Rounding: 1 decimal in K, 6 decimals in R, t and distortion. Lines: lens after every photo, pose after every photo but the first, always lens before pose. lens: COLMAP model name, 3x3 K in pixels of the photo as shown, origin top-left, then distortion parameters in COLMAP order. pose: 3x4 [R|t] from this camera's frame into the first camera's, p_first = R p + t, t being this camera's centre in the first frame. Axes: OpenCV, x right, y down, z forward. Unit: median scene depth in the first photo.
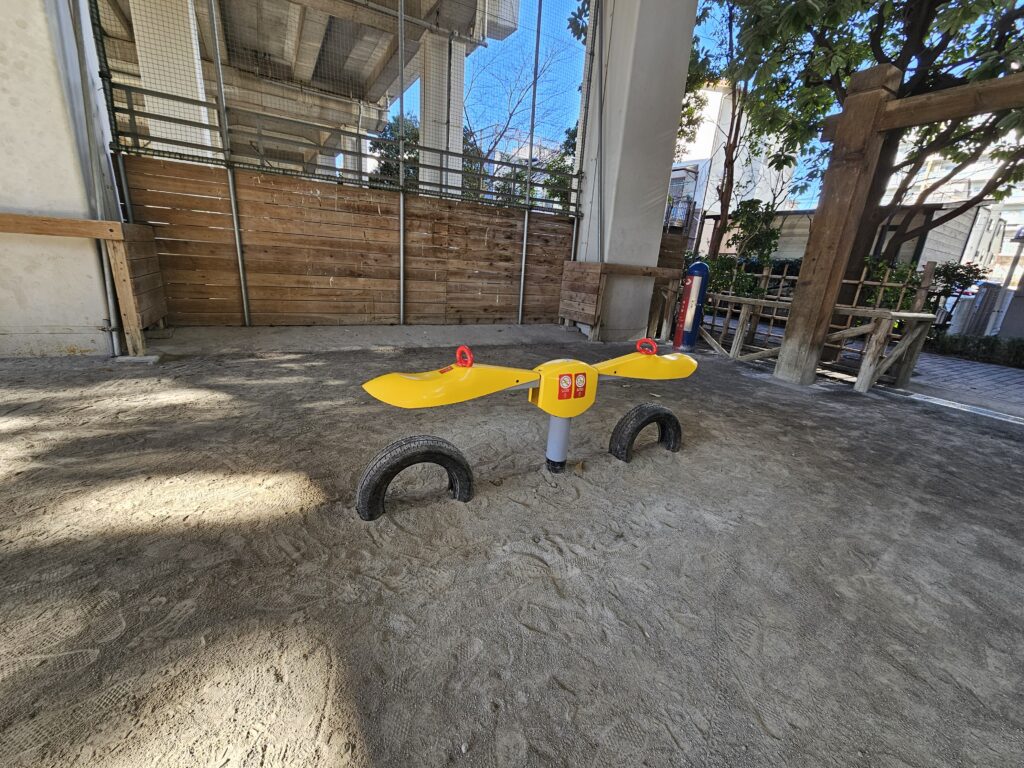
lens RADIAL K [[414.8, 0, 512.0], [0, 414.8, 384.0], [0, 0, 1]] dist [0.000916, -0.000064]
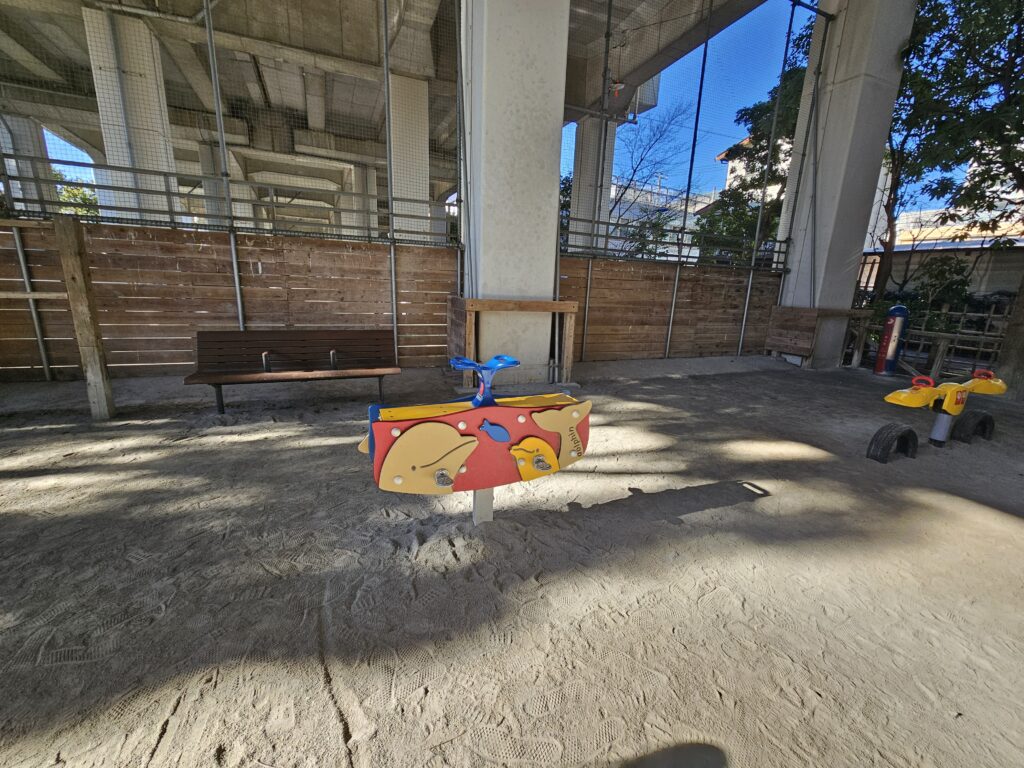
lens RADIAL K [[414.8, 0, 512.0], [0, 414.8, 384.0], [0, 0, 1]] dist [0.000916, -0.000064]
pose [[0.994418, -0.007162, -0.105272, -0.592586], [0.000923, 0.998246, -0.059194, 0.019143], [0.105511, 0.058766, 0.992680, -0.369506]]
